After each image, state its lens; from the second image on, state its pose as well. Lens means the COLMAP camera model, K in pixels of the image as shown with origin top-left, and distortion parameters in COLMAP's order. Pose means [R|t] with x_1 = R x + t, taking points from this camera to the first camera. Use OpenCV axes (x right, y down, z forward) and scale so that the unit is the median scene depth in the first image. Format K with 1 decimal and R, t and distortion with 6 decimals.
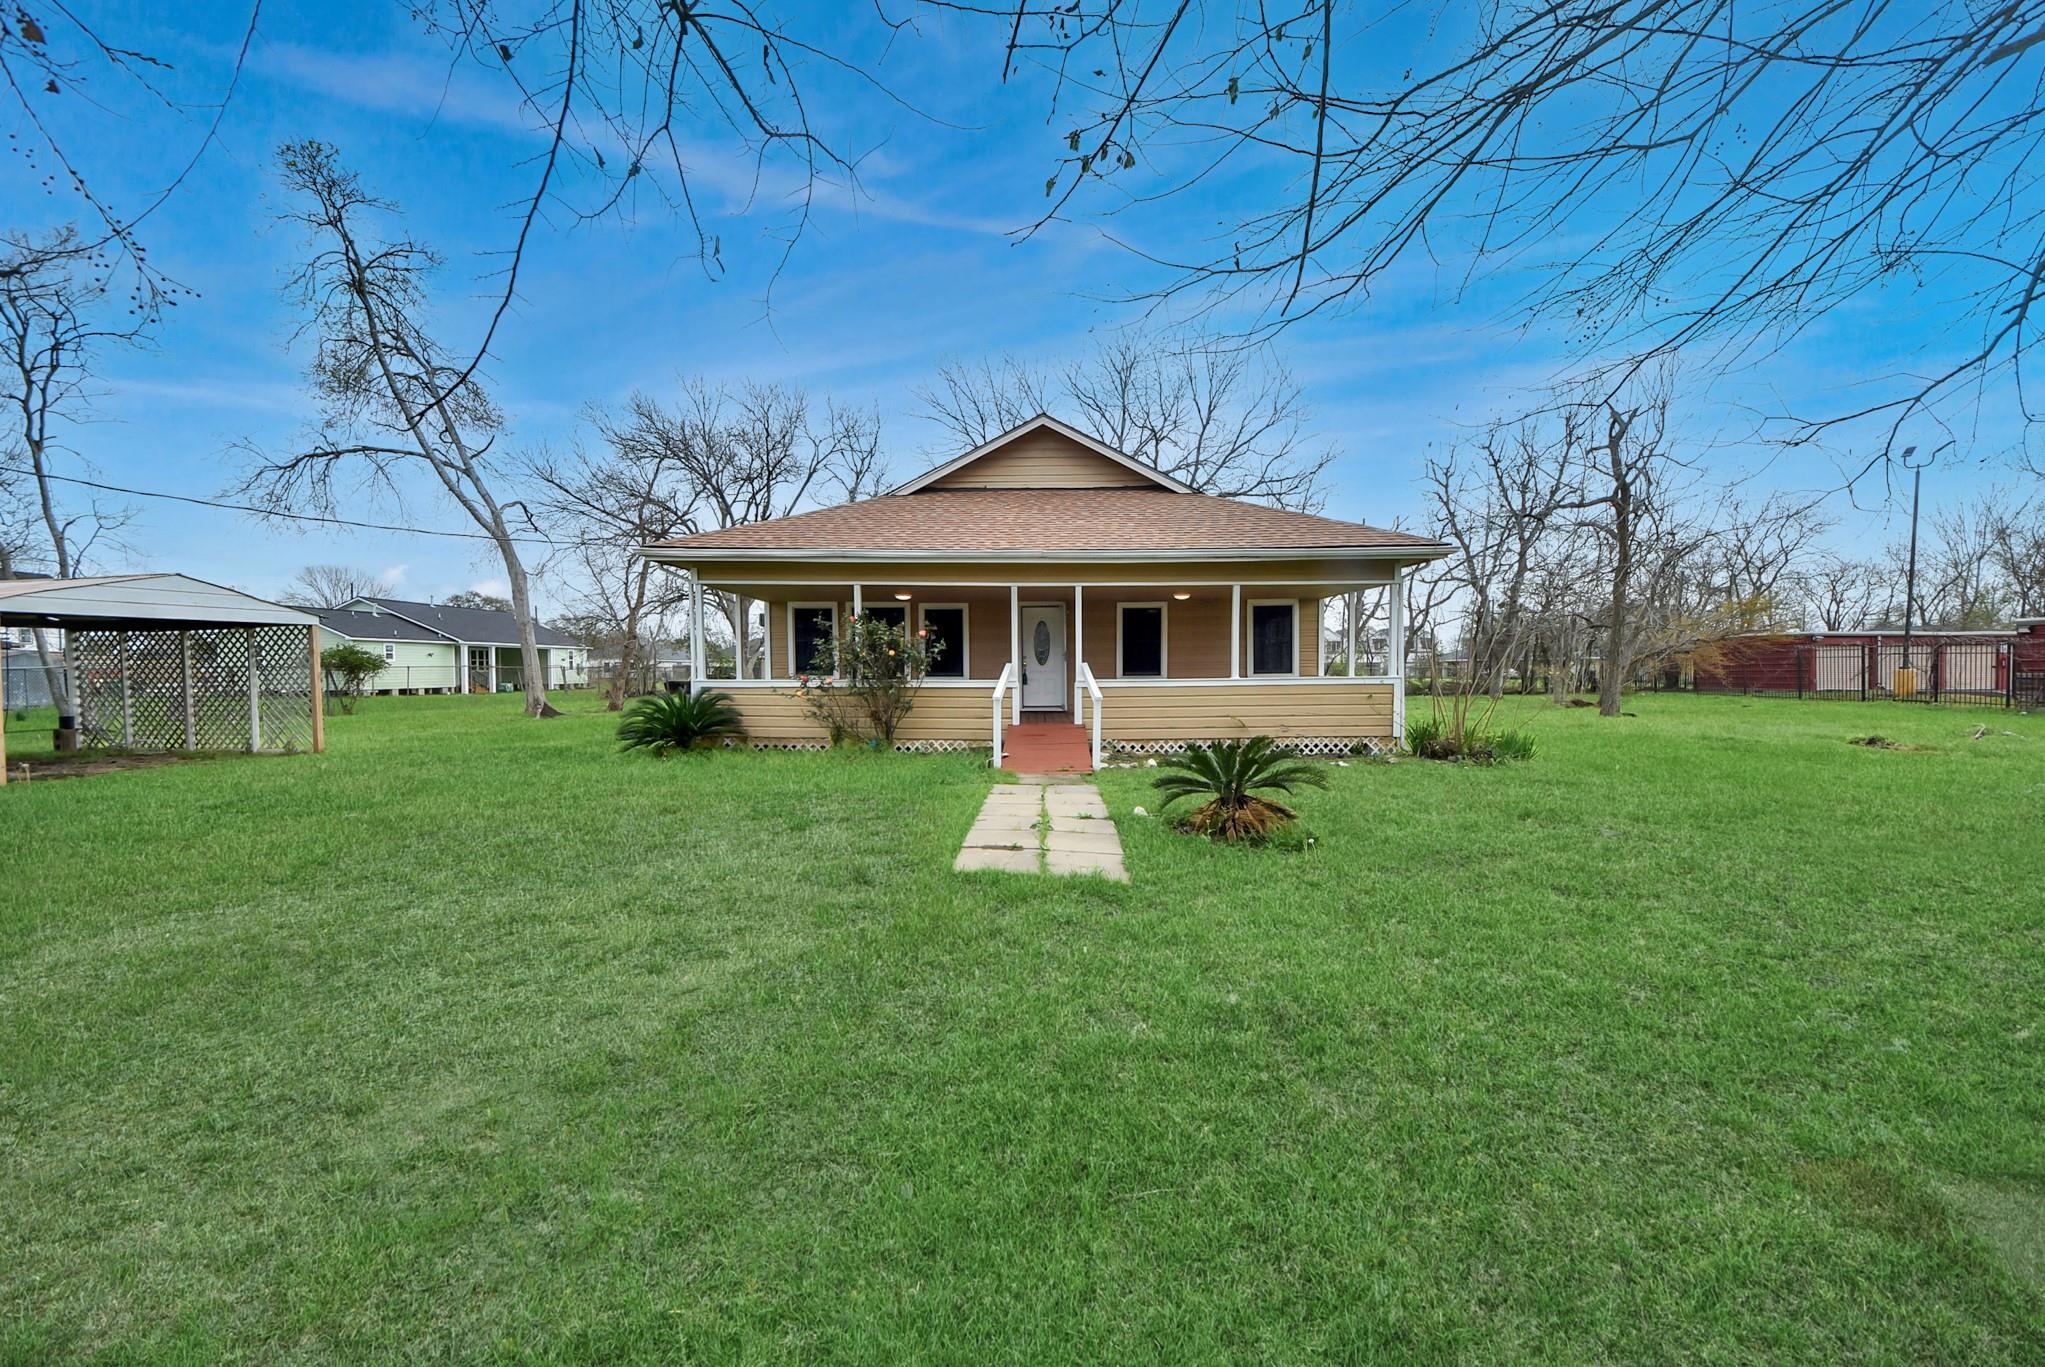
lens RADIAL K [[720.6, 0, 1022.5], [0, 720.6, 683.5], [0, 0, 1]] dist [0.000656, -0.000029]
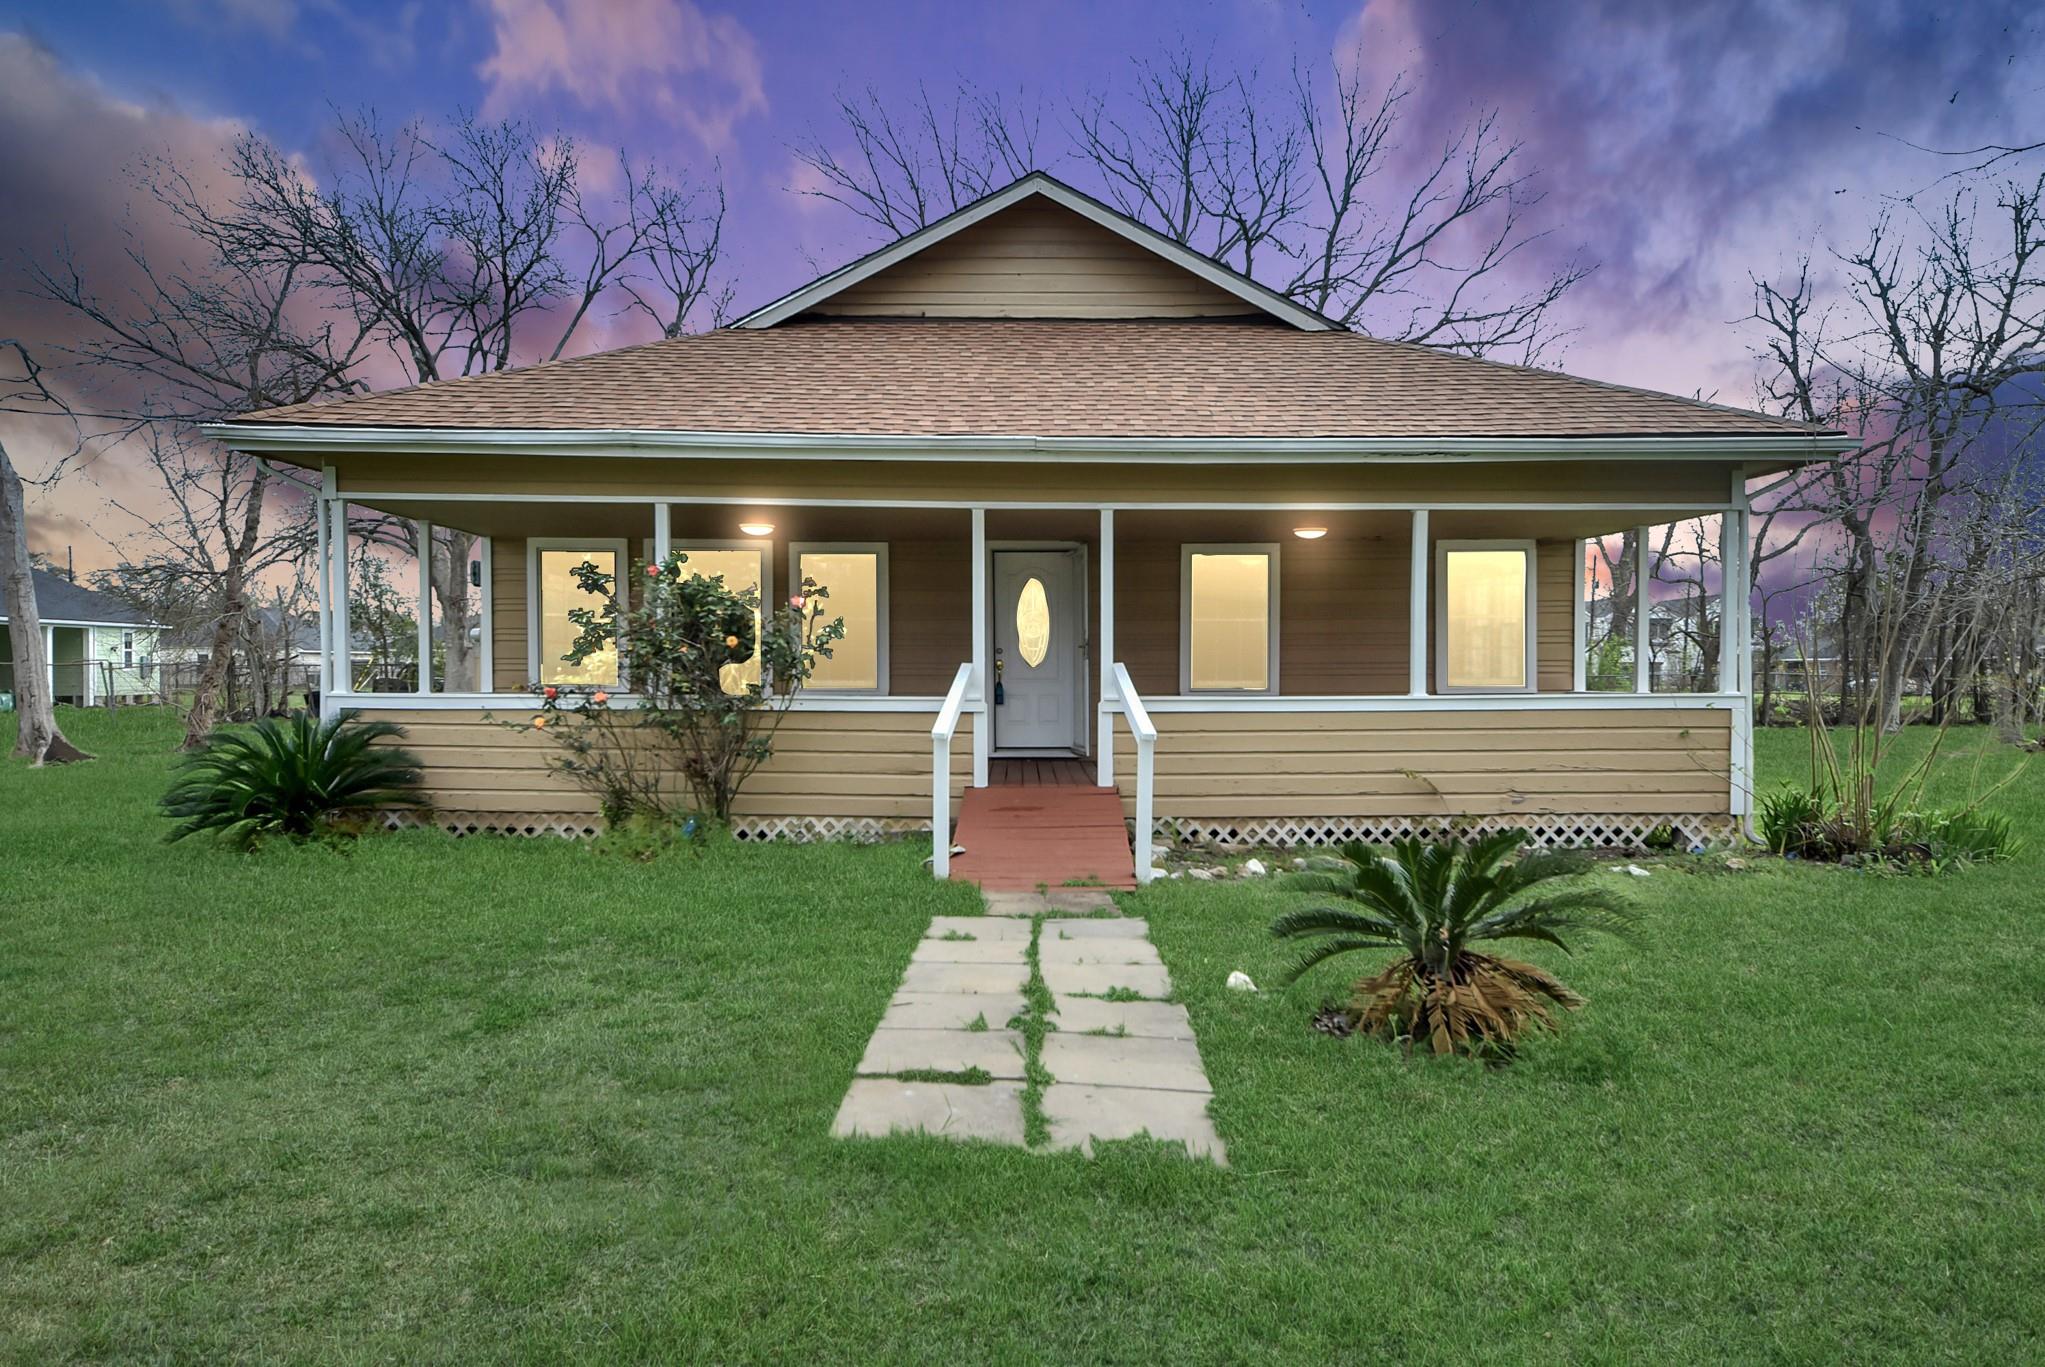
lens RADIAL K [[1340.3, 0, 1022.5], [0, 1340.3, 683.5], [0, 0, 1]] dist [-0.004288, 0.001554]
pose [[0.999797, 0.005119, 0.019496, 0.001745], [-0.004915, 0.999933, -0.010515, -0.004684], [-0.019549, 0.010417, 0.999755, 0.074334]]
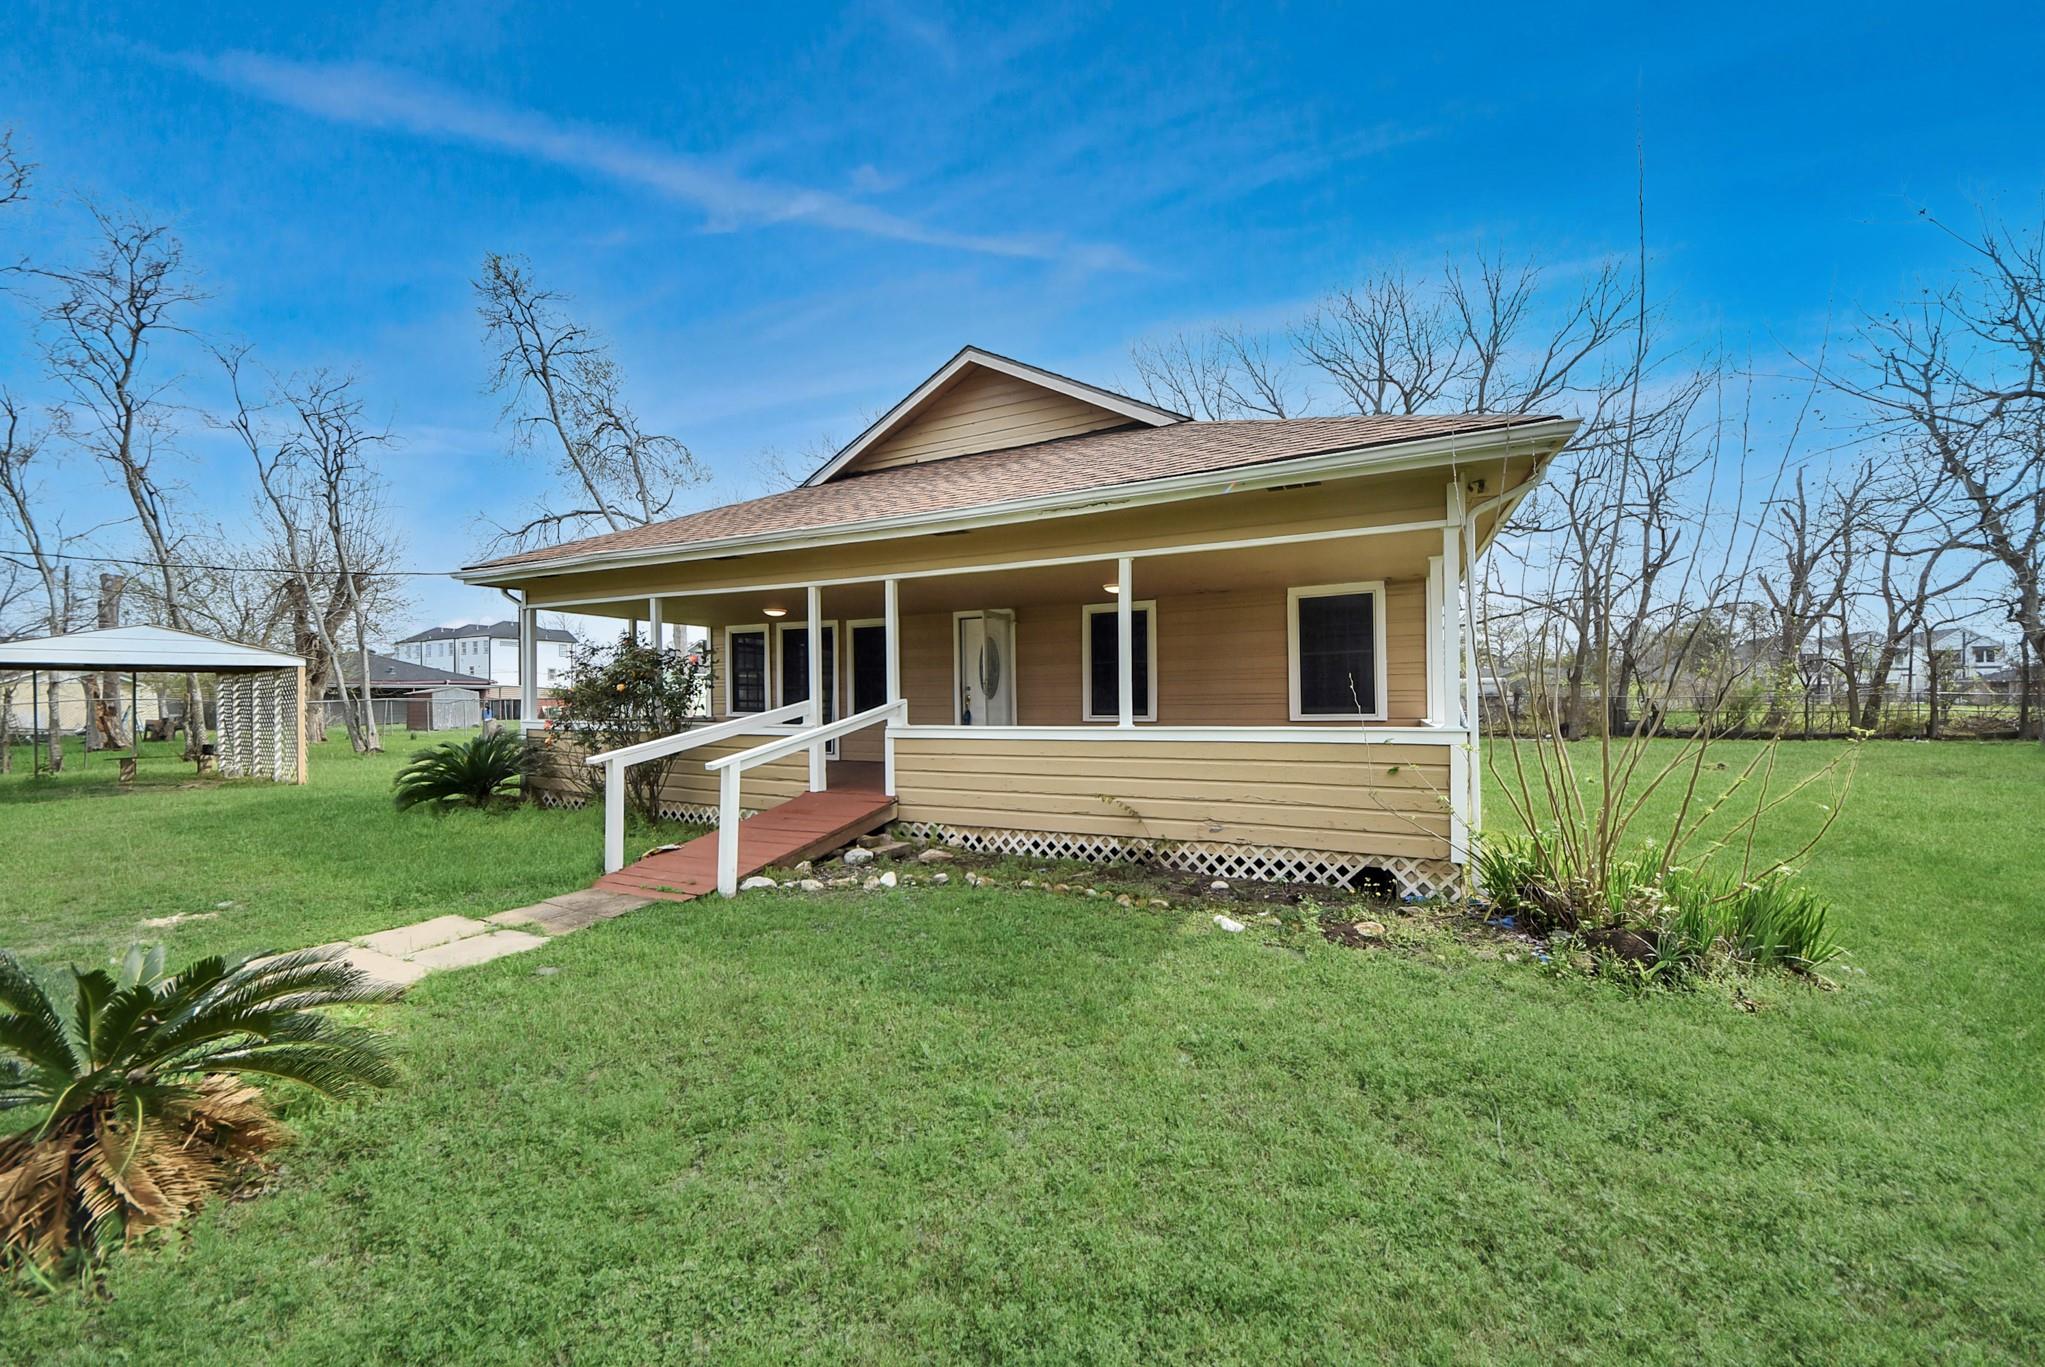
lens RADIAL K [[733.1, 0, 1023.9], [0, 733.1, 687.5], [0, 0, 1]] dist [0.045232, -0.028629]
pose [[0.912188, -0.009527, -0.409662, 0.453858], [-0.004825, 0.999411, -0.033986, -0.018001], [0.409744, 0.032978, 0.911604, 0.453280]]
